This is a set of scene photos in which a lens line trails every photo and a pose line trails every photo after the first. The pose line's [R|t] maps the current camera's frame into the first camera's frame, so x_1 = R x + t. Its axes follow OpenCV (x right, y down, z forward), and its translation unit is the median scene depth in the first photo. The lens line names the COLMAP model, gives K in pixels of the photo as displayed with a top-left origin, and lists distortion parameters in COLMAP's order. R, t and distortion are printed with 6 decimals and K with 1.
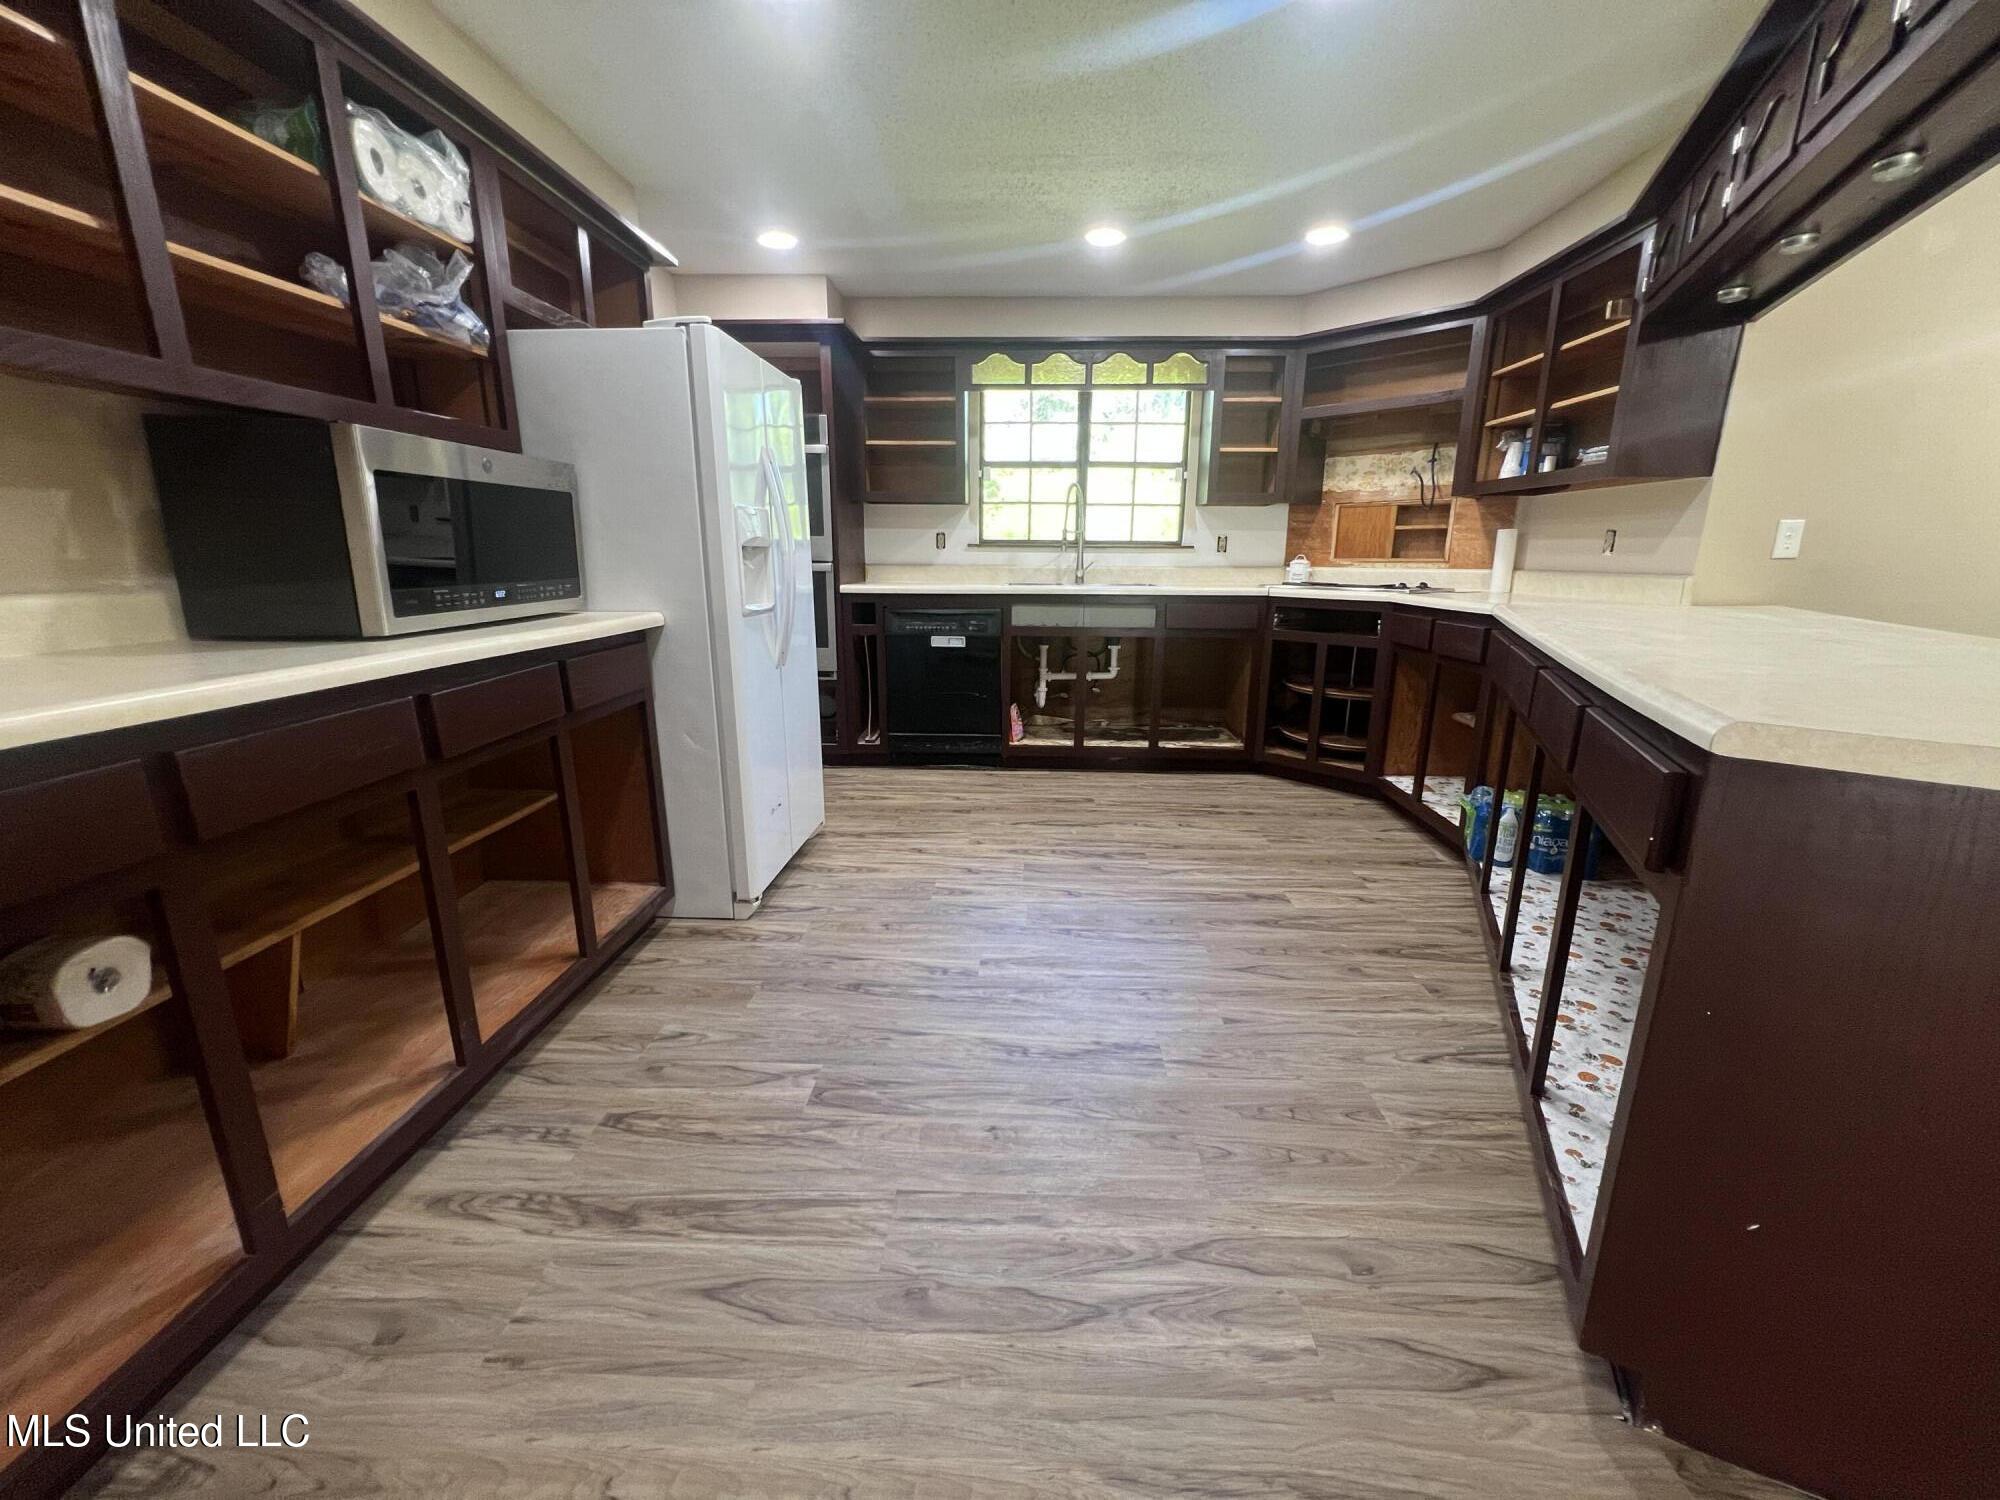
lens RADIAL K [[805.0, 0, 1002.4], [0, 805.0, 749.8], [0, 0, 1]] dist [-0.003572, 0.001109]
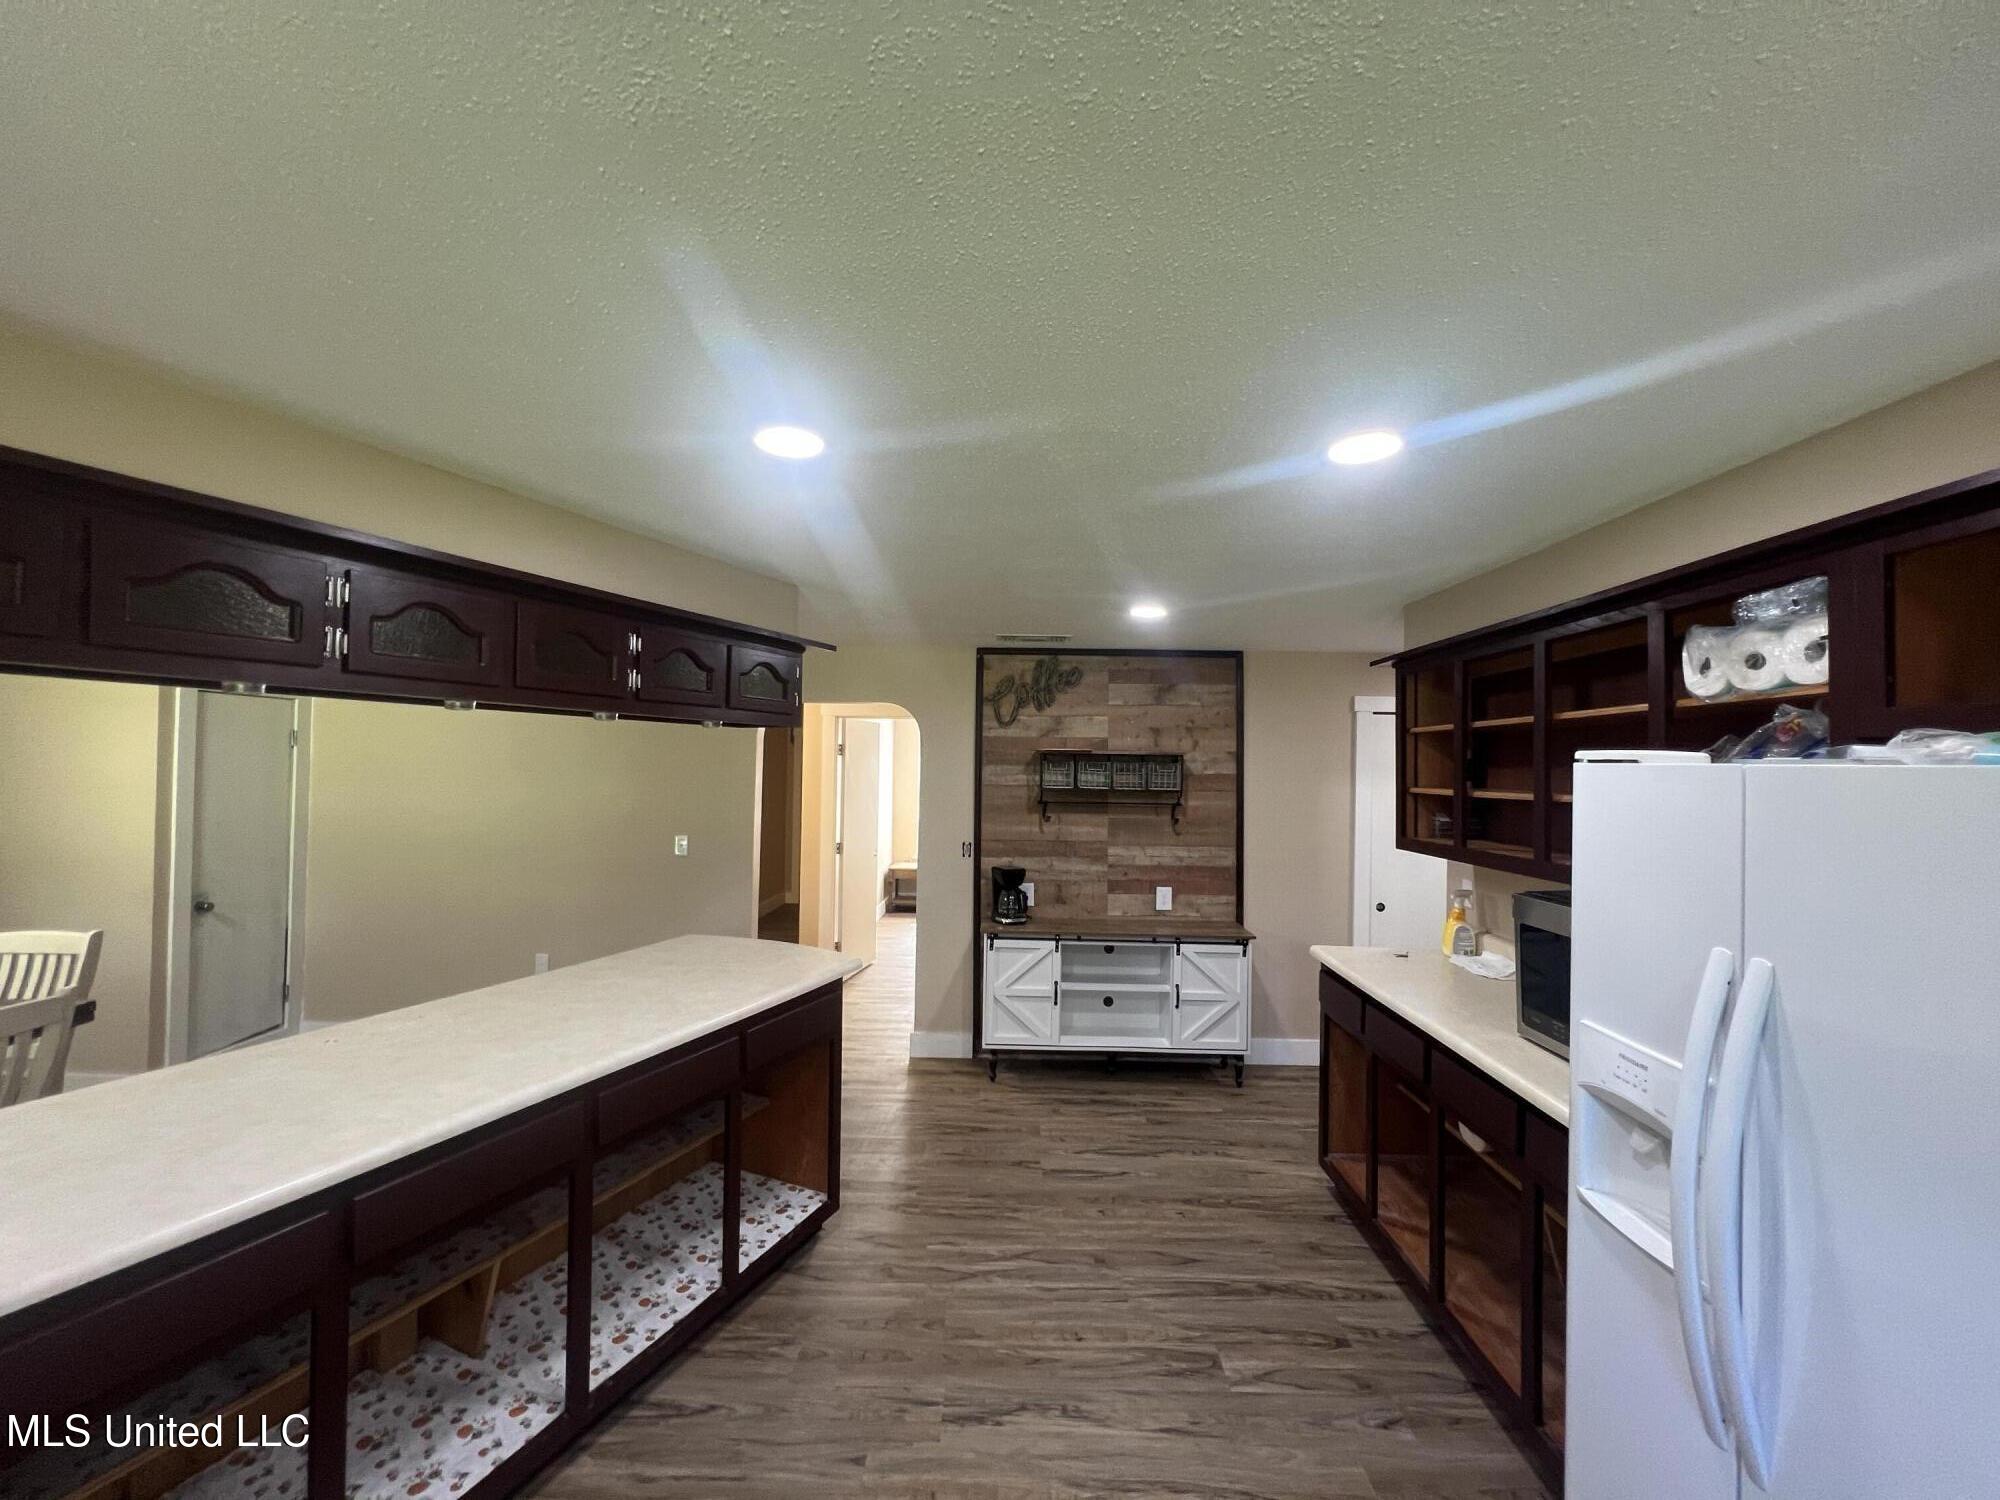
lens RADIAL K [[805.0, 0, 1002.4], [0, 805.0, 749.8], [0, 0, 1]] dist [-0.003572, 0.001109]
pose [[-0.999420, -0.019180, -0.028123, 0.122891], [-0.025030, 0.973985, 0.225225, -0.580886], [0.023072, 0.225799, -0.973901, 1.410862]]
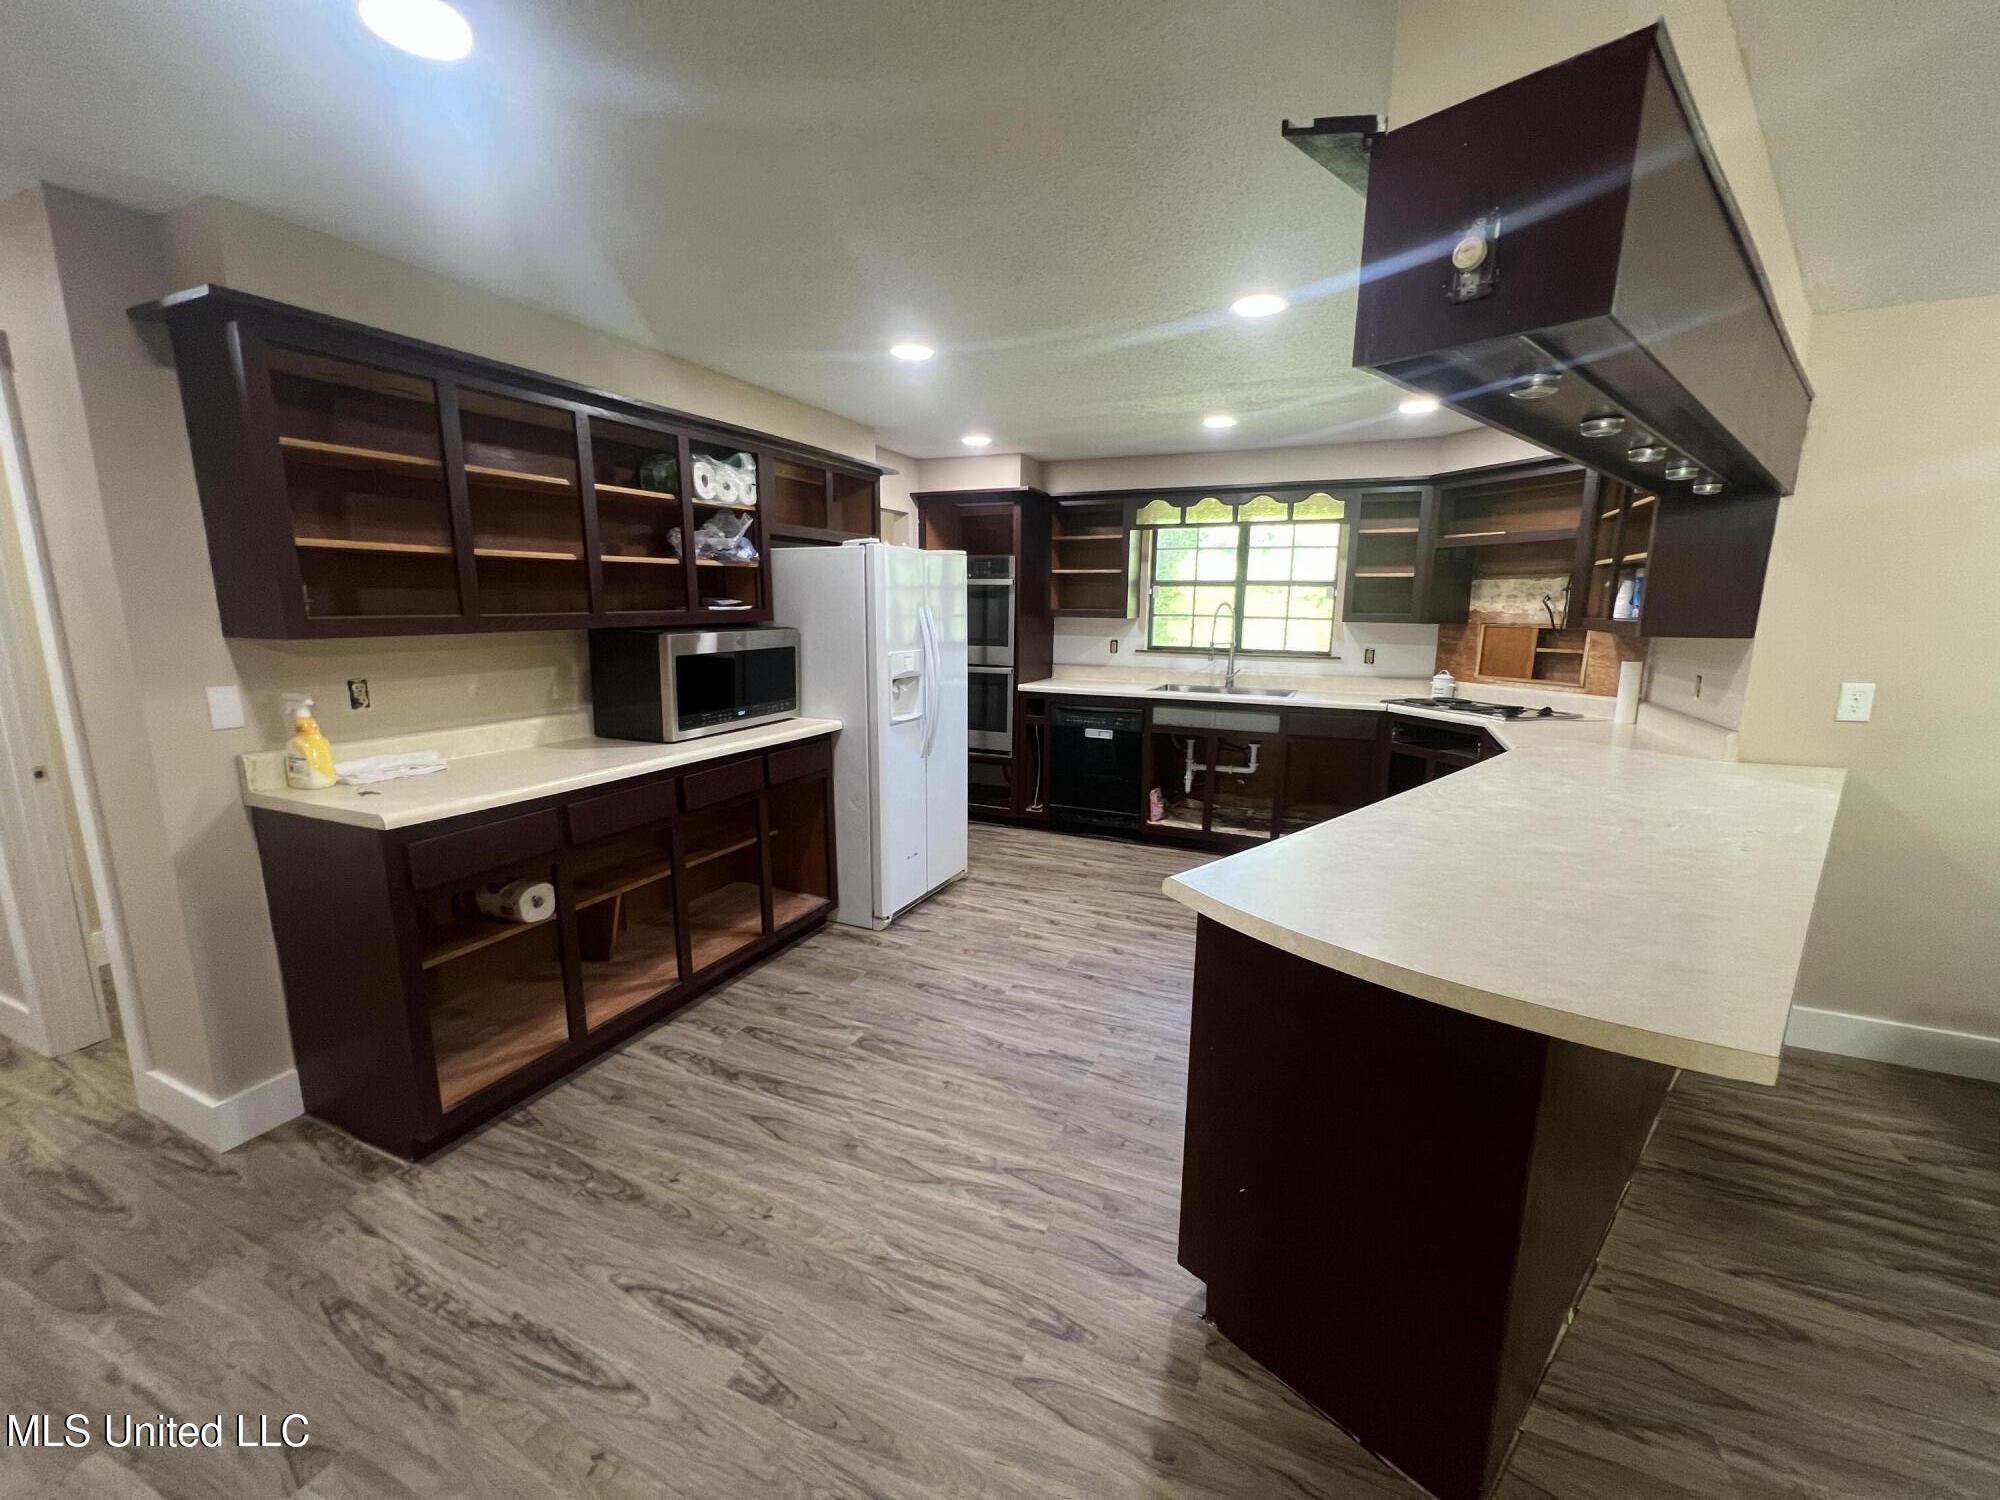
lens RADIAL K [[805.0, 0, 1002.4], [0, 805.0, 749.8], [0, 0, 1]] dist [-0.003572, 0.001109]
pose [[0.929305, 0.069502, -0.362715, 0.391103], [-0.092446, 0.994642, -0.046264, -0.067051], [0.357557, 0.076525, 0.930751, -0.292605]]
